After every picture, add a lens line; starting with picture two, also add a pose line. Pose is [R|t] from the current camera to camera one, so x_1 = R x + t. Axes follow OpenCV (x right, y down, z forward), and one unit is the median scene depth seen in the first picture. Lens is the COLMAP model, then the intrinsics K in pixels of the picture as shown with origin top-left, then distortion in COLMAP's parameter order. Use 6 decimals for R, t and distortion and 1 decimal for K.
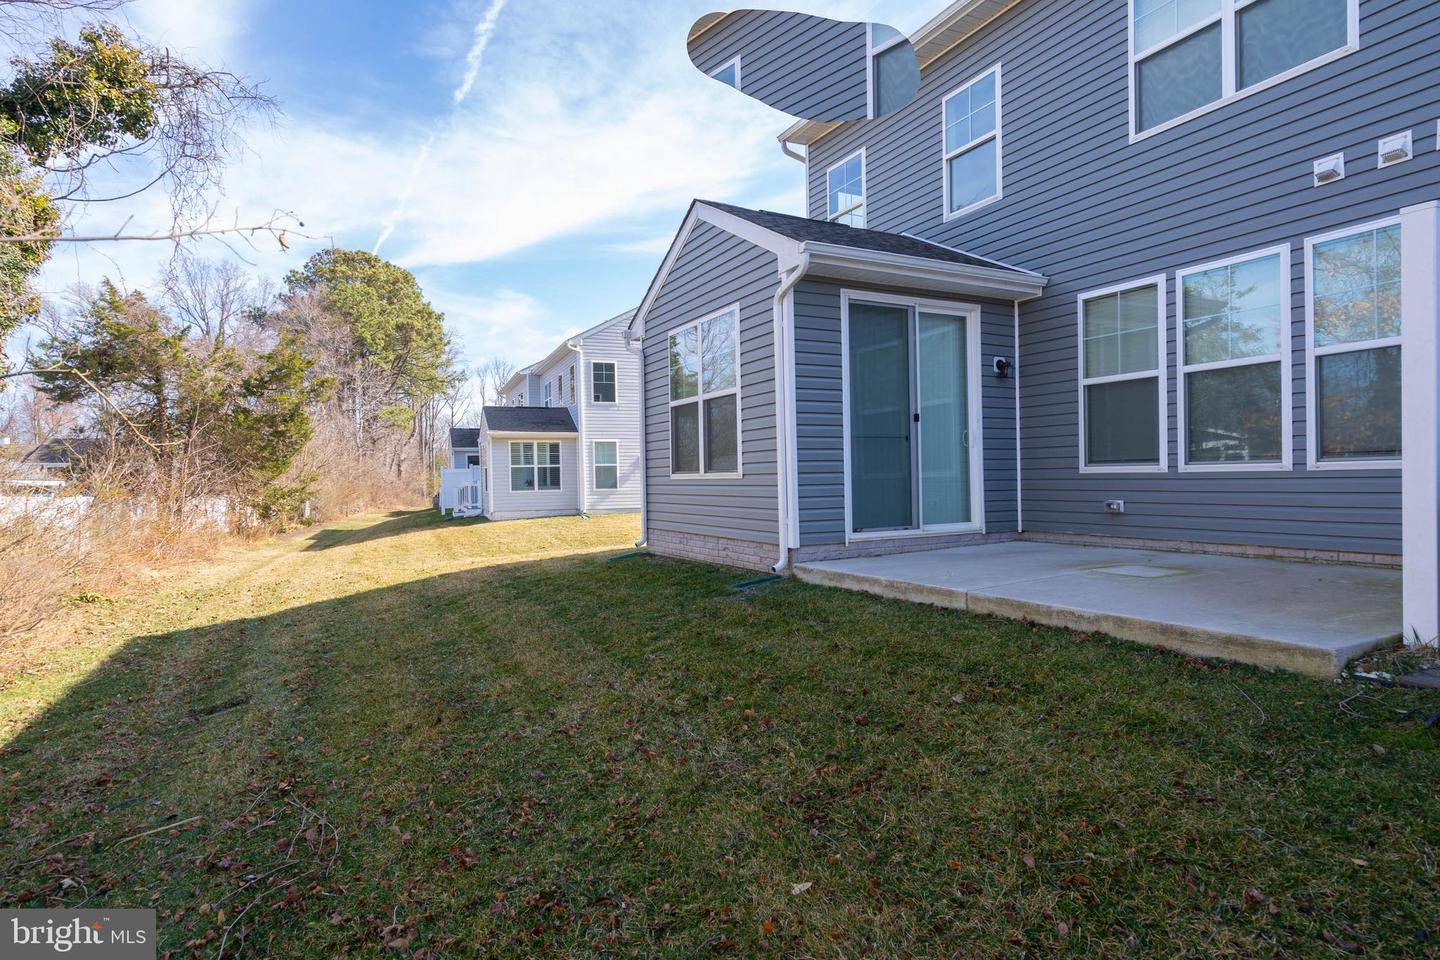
lens RADIAL K [[802.3, 0, 720.0], [0, 802.3, 480.0], [0, 0, 1]] dist [0.014731, 0.000425]
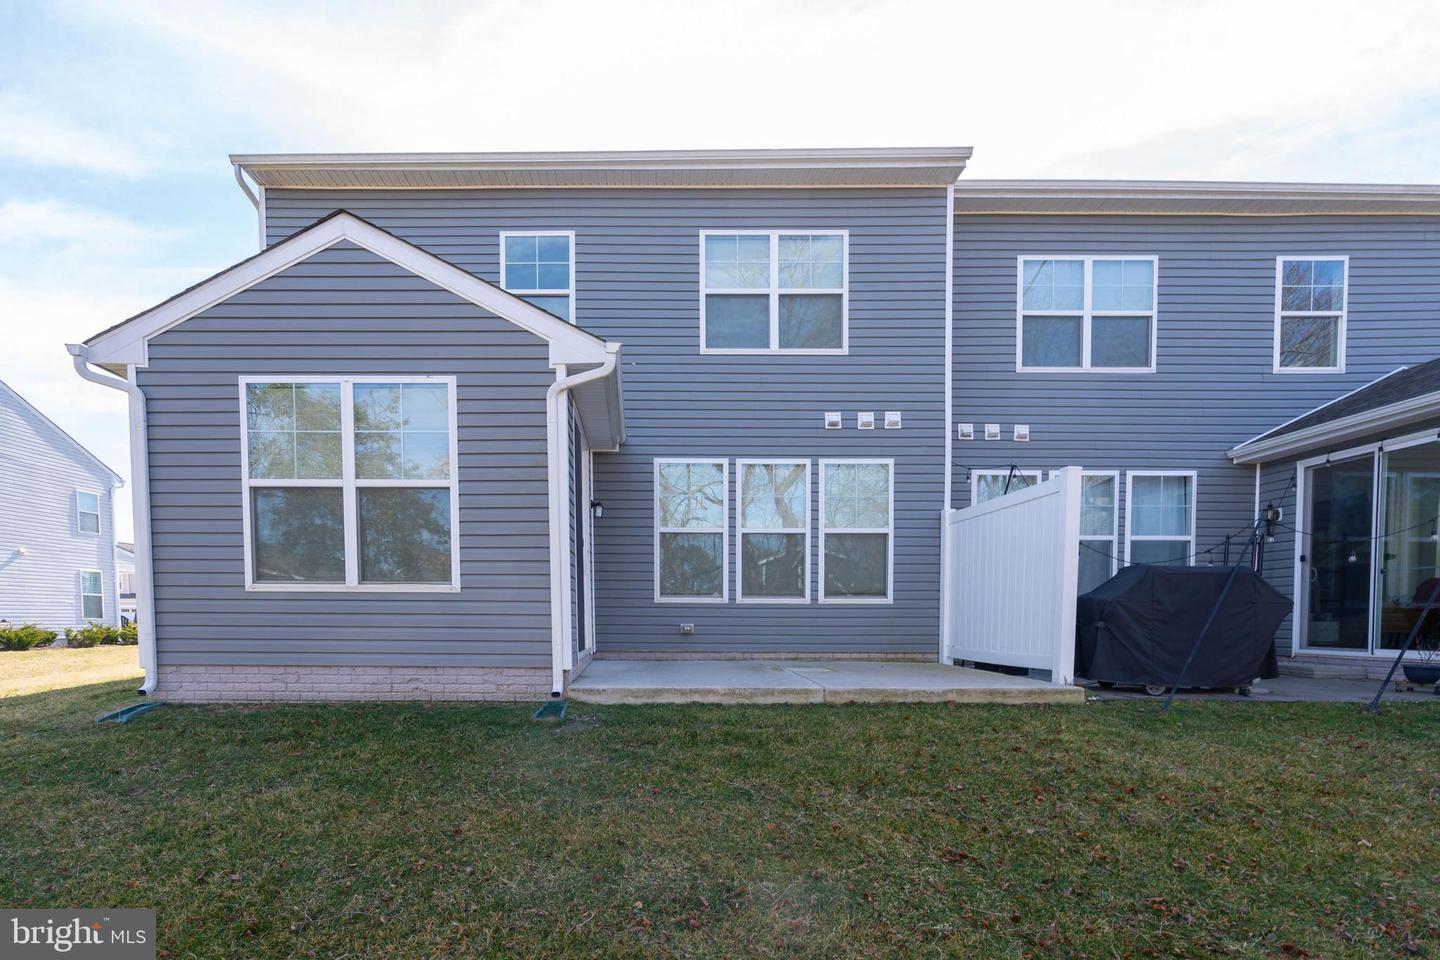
lens RADIAL K [[690.8, 0, 719.7], [0, 690.8, 643.5], [0, 0, 1]] dist [-0.005717, 0.000114]
pose [[0.463360, -0.014746, 0.886047, -0.549902], [-0.009923, 0.999713, 0.021827, 0.037256], [-0.886114, -0.018906, 0.463081, 0.499980]]
